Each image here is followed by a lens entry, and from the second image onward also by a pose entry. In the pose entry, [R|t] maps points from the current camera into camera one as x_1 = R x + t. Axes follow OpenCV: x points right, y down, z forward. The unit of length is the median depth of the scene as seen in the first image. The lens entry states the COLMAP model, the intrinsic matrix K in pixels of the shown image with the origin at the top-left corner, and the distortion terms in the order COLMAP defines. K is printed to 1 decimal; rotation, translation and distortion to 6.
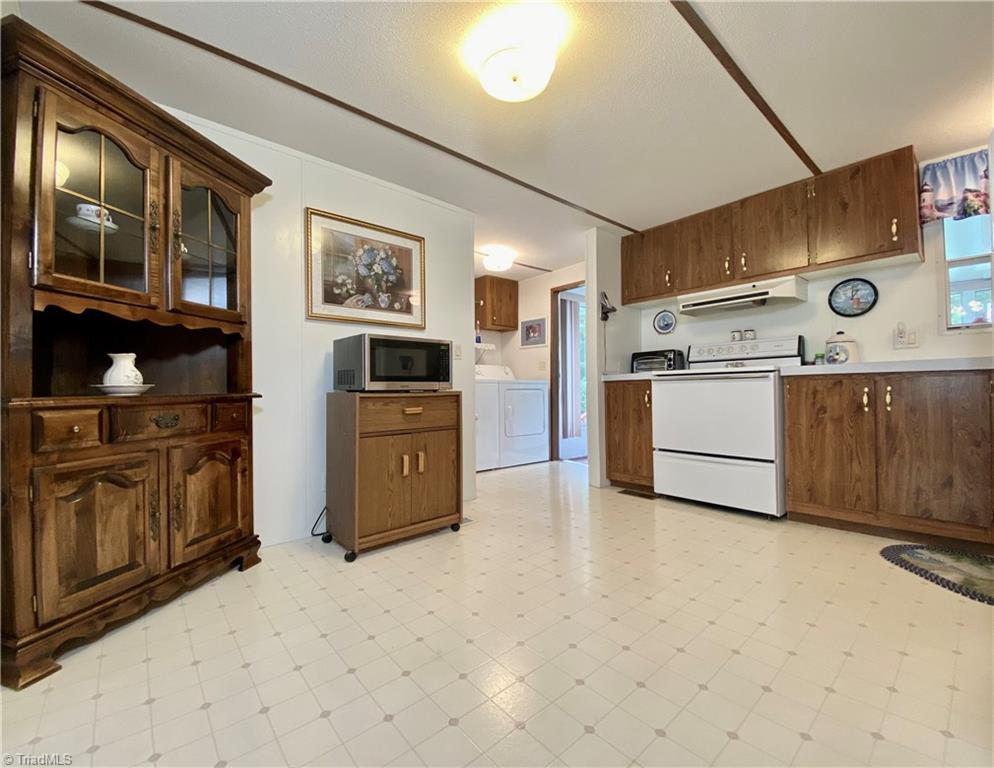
lens RADIAL K [[423.8, 0, 497.0], [0, 423.8, 384.0], [0, 0, 1]] dist [0.000100, -0.016659]
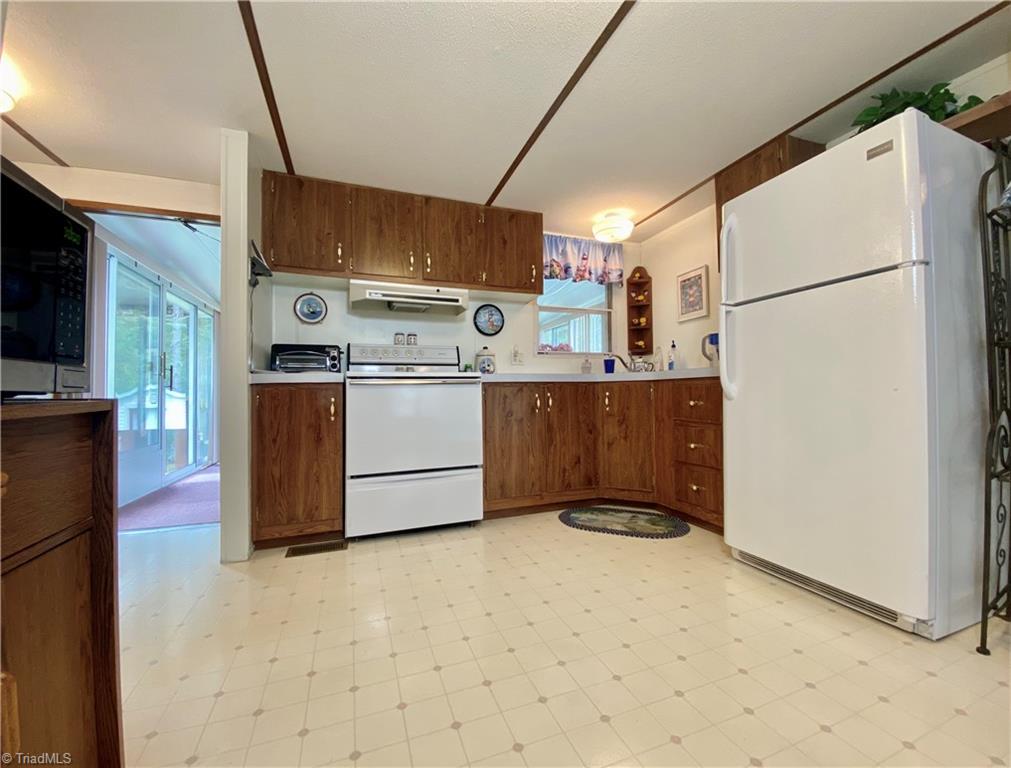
lens RADIAL K [[403.5, 0, 505.5], [0, 403.5, 384.0], [0, 0, 1]] dist [0.039393, -0.031129]
pose [[0.342248, 0.026852, 0.939226, -0.231112], [-0.005673, 0.999632, -0.026512, 0.009943], [-0.939593, 0.003746, 0.342274, 0.576607]]
